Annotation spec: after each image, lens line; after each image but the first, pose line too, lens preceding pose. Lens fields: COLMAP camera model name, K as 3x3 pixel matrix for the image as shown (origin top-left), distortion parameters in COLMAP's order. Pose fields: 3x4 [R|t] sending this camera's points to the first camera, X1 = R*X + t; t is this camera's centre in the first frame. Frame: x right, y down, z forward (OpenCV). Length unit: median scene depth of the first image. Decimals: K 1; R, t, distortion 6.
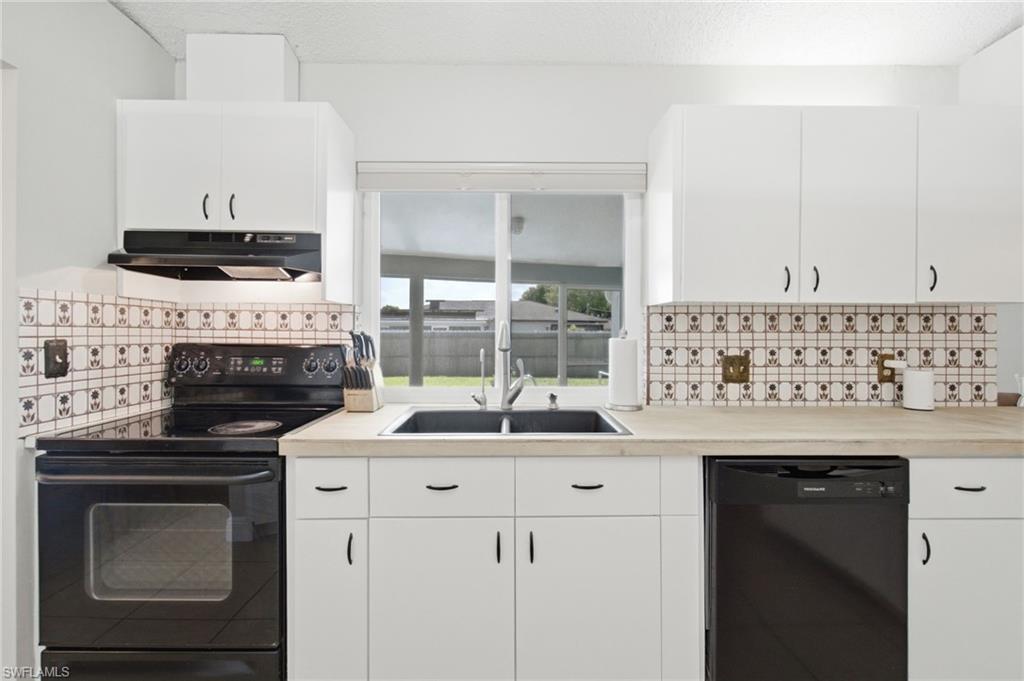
lens RADIAL K [[457.7, 0, 508.1], [0, 457.7, 333.1], [0, 0, 1]] dist [-0.004036, -0.000056]
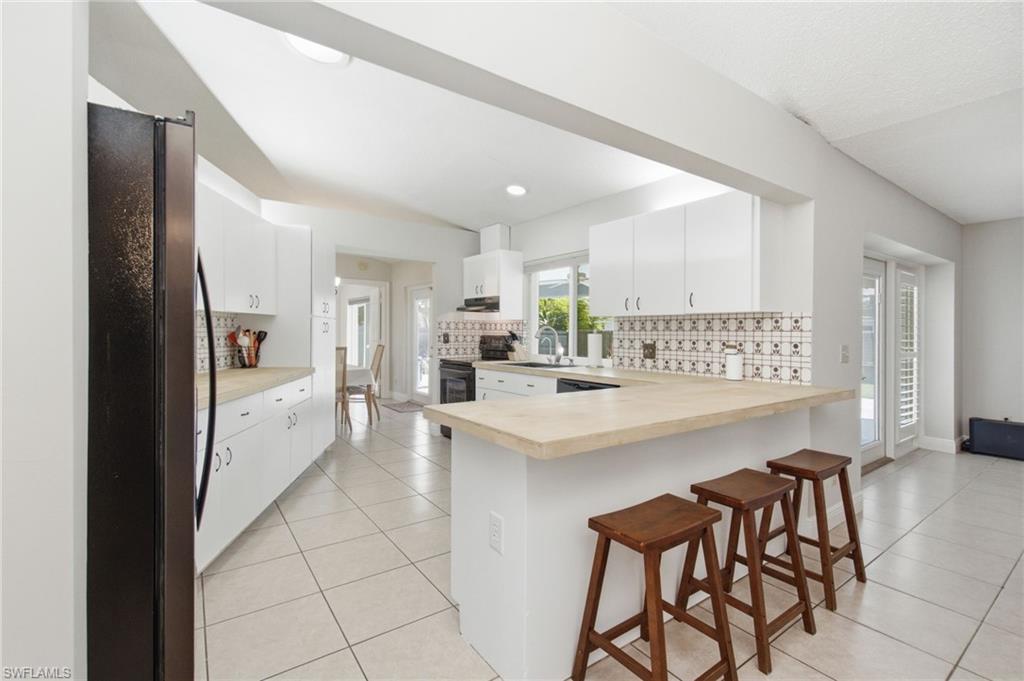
lens RADIAL K [[451.5, 0, 510.2], [0, 451.5, 330.4], [0, 0, 1]] dist [0.001705, 0.000250]
pose [[0.580485, -0.002386, -0.814268, 1.639545], [-0.003406, 0.999980, -0.005359, 0.007789], [0.814264, 0.005884, 0.580465, -0.493187]]
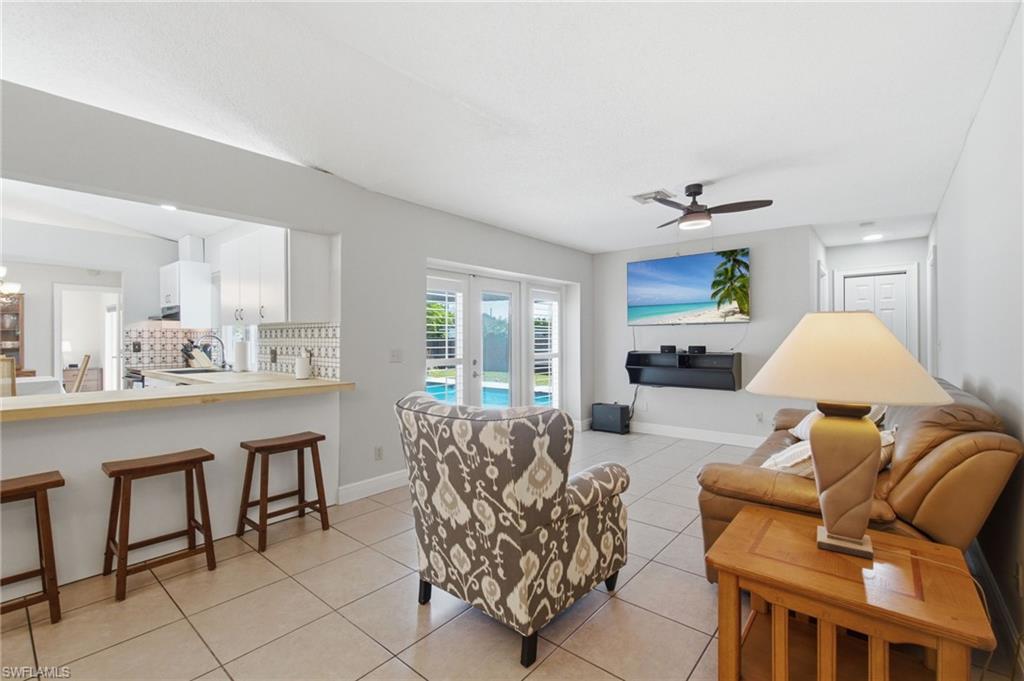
lens RADIAL K [[448.4, 0, 507.9], [0, 448.4, 337.4], [0, 0, 1]] dist [-0.005215, -0.000408]
pose [[0.764977, -0.007272, -0.644016, 2.617437], [0.005958, 0.999973, -0.004214, 0.008323], [0.644030, -0.000613, 0.765000, 0.132583]]
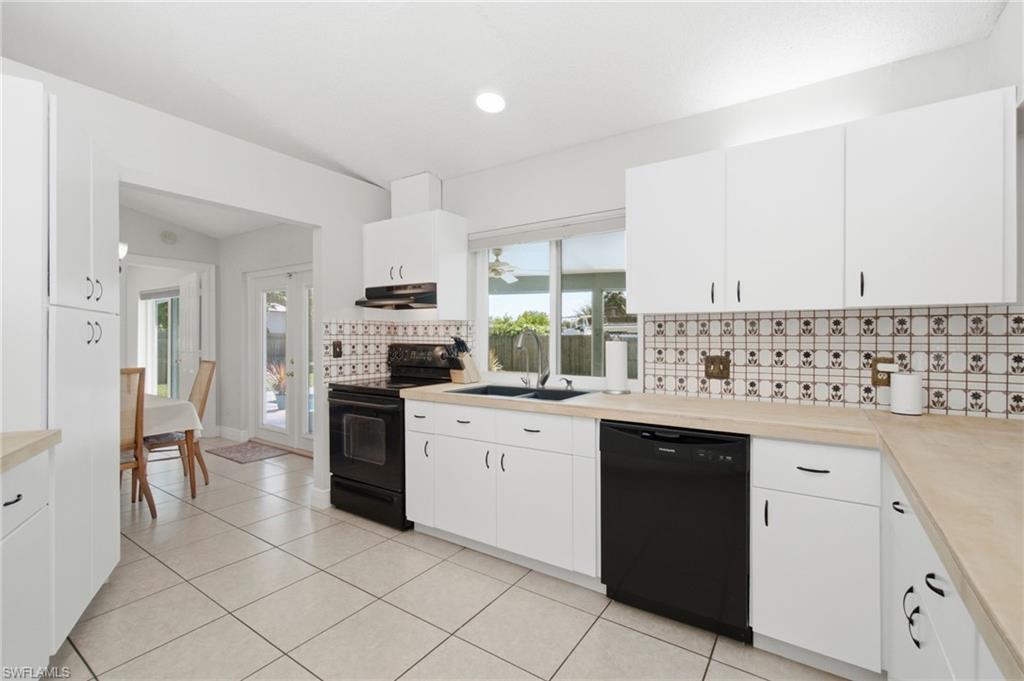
lens RADIAL K [[448.4, 0, 507.9], [0, 448.4, 337.4], [0, 0, 1]] dist [-0.005215, -0.000408]
pose [[0.824644, -0.003420, -0.565642, 0.707174], [0.002347, 0.999994, -0.002624, 0.003293], [0.565647, 0.000836, 0.824647, -0.260089]]
